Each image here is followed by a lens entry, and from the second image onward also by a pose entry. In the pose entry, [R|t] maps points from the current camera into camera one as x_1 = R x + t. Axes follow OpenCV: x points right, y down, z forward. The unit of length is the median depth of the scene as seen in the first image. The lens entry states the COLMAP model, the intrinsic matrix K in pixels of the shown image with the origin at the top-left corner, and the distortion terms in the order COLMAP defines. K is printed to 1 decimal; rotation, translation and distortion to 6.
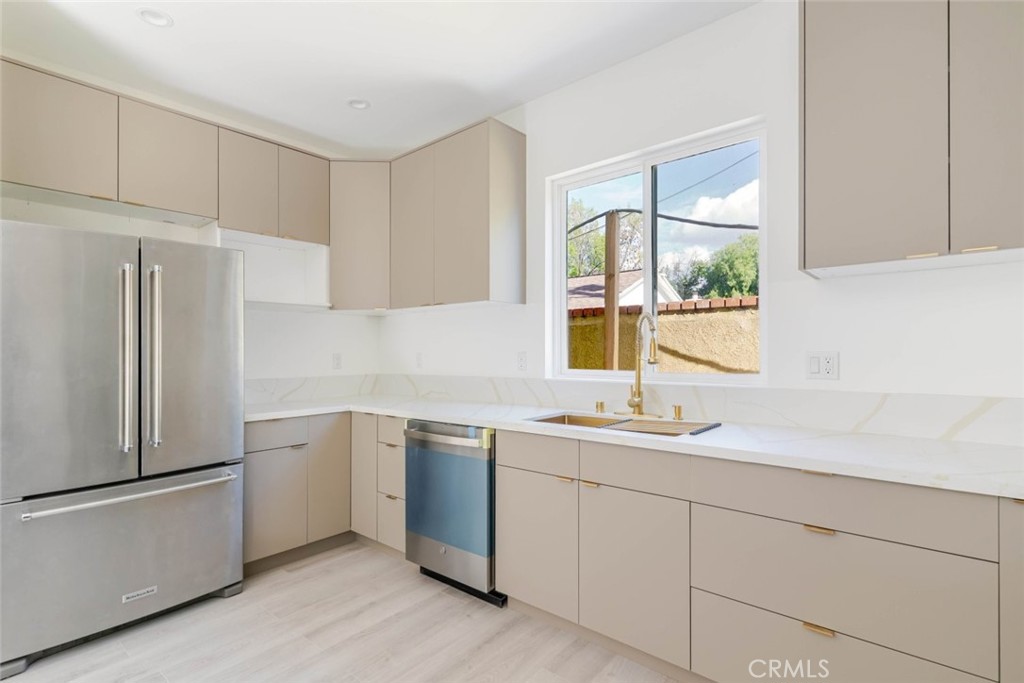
lens RADIAL K [[487.2, 0, 510.2], [0, 487.2, 347.8], [0, 0, 1]] dist [-0.000871, -0.000534]
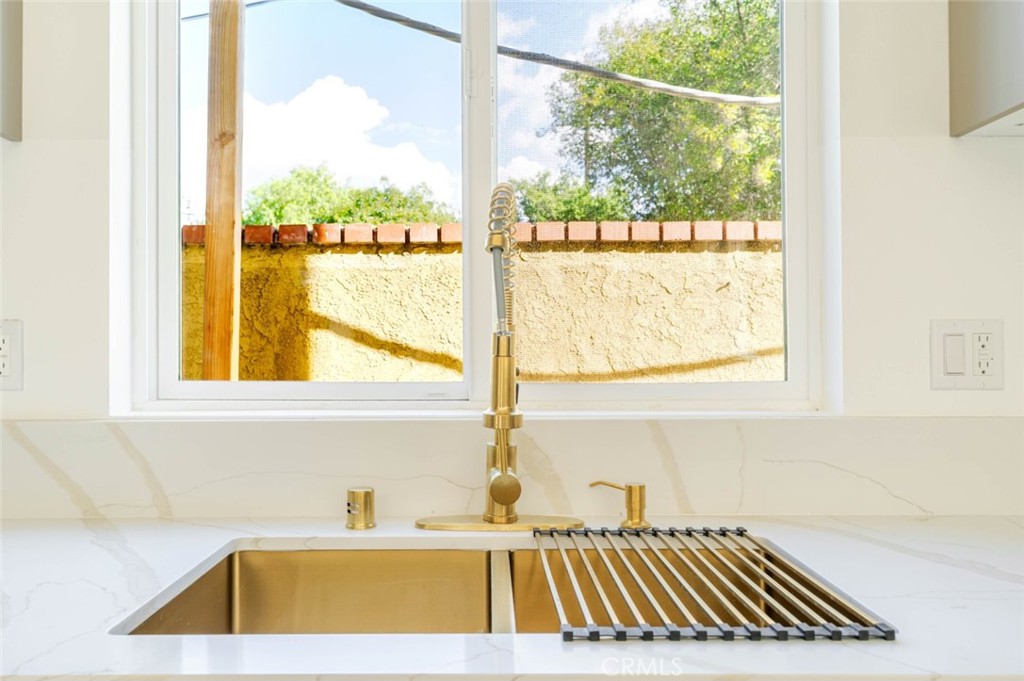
lens RADIAL K [[816.9, 0, 479.1], [0, 816.9, 327.6], [0, 0, 1]] dist [0.001883, 0.000358]
pose [[0.769026, 0.021354, 0.638860, -0.077240], [-0.005452, 0.999625, -0.026851, 0.028332], [-0.639194, 0.017166, 0.768854, 0.611245]]
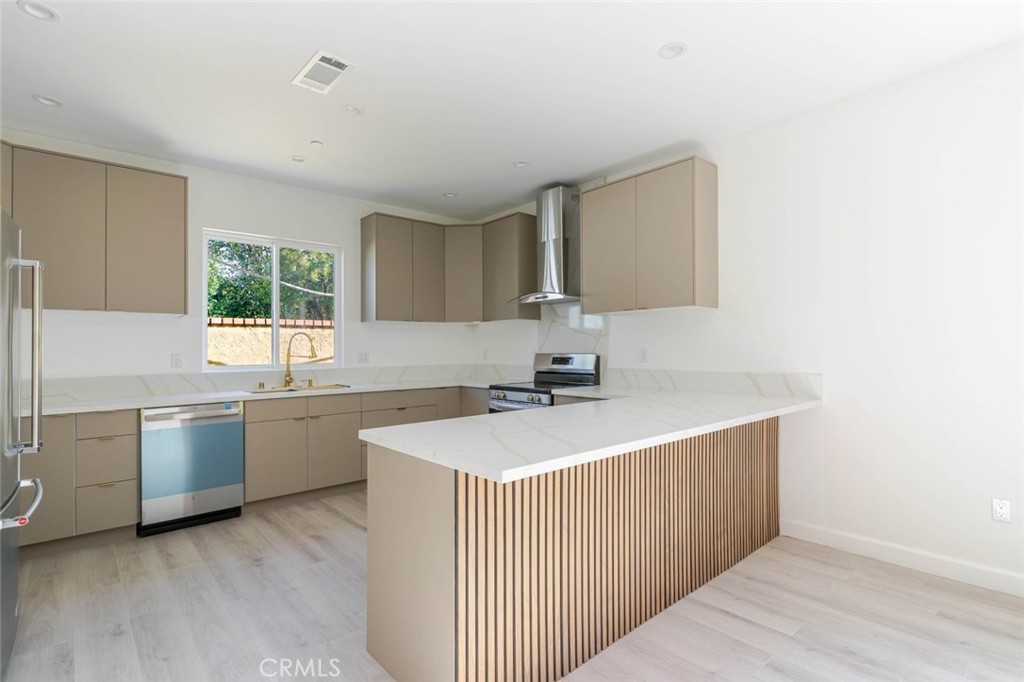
lens RADIAL K [[490.8, 0, 509.6], [0, 490.8, 342.6], [0, 0, 1]] dist [0.002813, 0.000316]
pose [[0.146596, 0.019034, 0.989013, -1.420932], [0.006033, 0.999779, -0.020135, 0.013420], [-0.989178, 0.008919, 0.146449, -0.085675]]
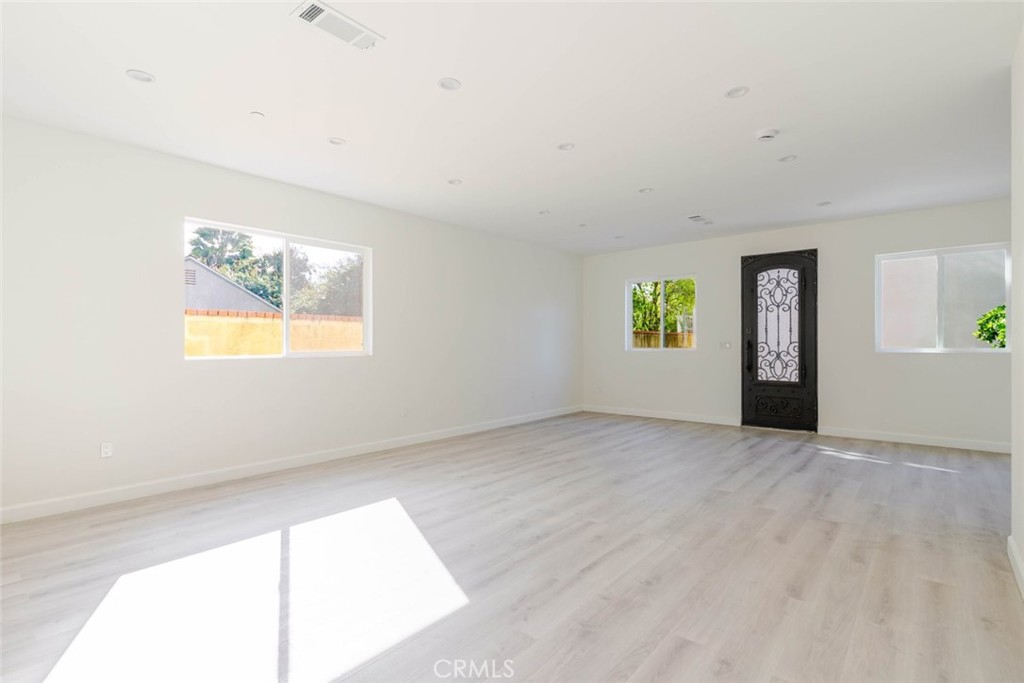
lens RADIAL K [[490.8, 0, 509.6], [0, 490.8, 343.1], [0, 0, 1]] dist [0.002813, 0.000316]
pose [[-0.999918, 0.012445, 0.003092, -1.511156], [0.012429, 0.999910, -0.005008, 0.038007], [-0.003154, -0.004969, -0.999983, 0.580794]]
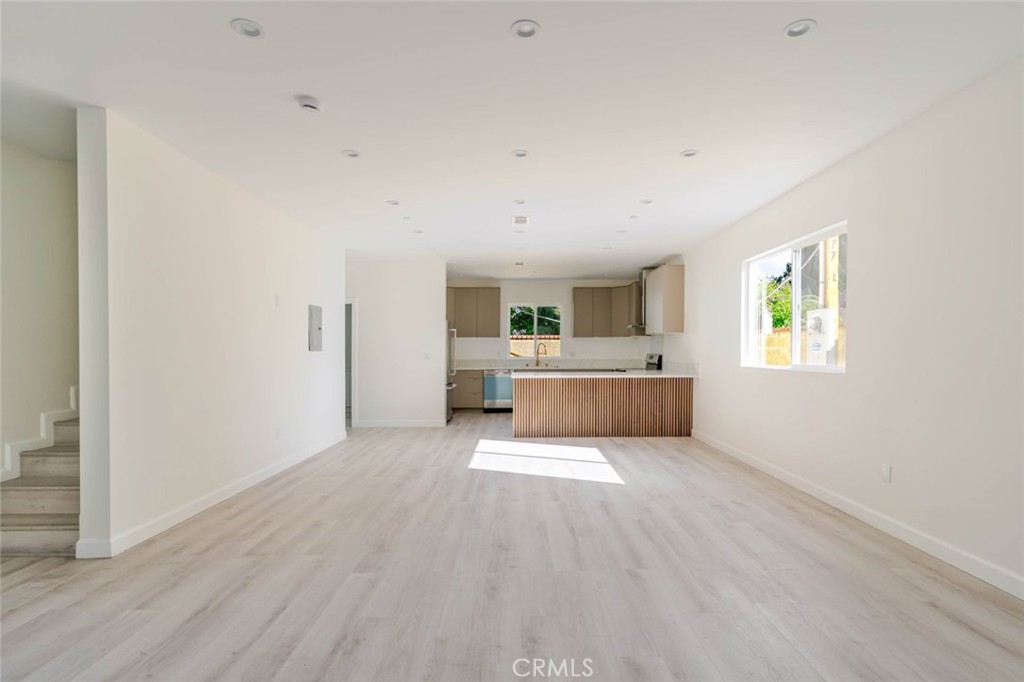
lens RADIAL K [[502.8, 0, 520.2], [0, 502.8, 347.9], [0, 0, 1]] dist [-0.001100, -0.000292]
pose [[0.758254, 0.010008, 0.651883, -2.732078], [-0.005404, 0.999944, -0.009066, 0.015310], [-0.651937, 0.003351, 0.758266, -2.255673]]
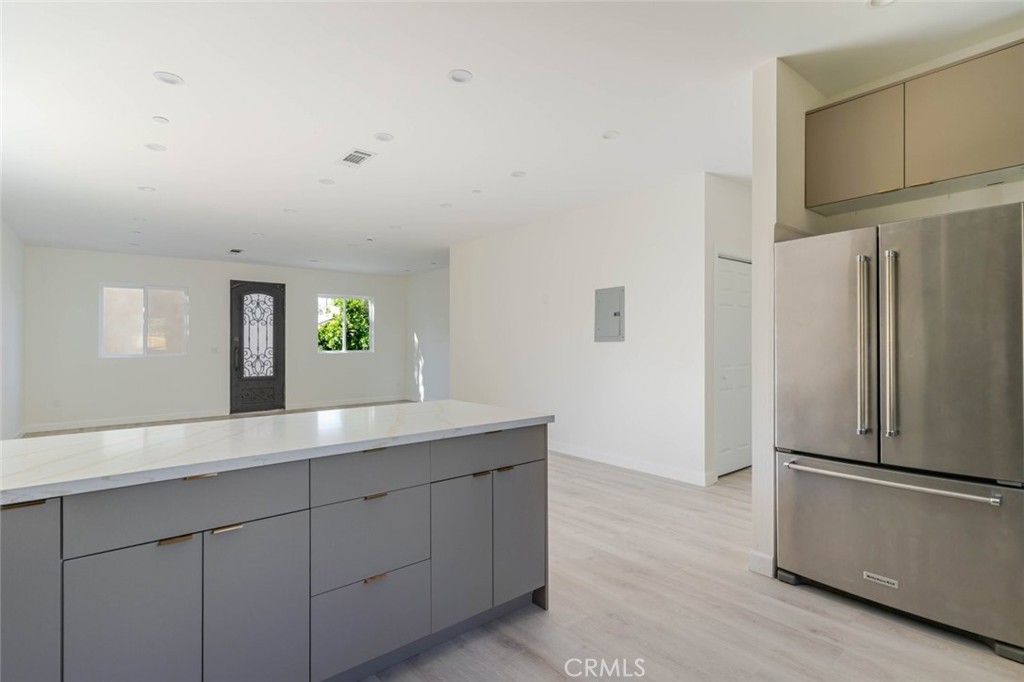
lens RADIAL K [[497.2, 0, 509.5], [0, 497.2, 337.5], [0, 0, 1]] dist [-0.001831, -0.000708]
pose [[-0.185920, -0.000528, -0.982565, 0.352865], [0.013460, 0.999905, -0.003084, -0.002558], [0.982473, -0.013798, -0.185895, 0.399353]]
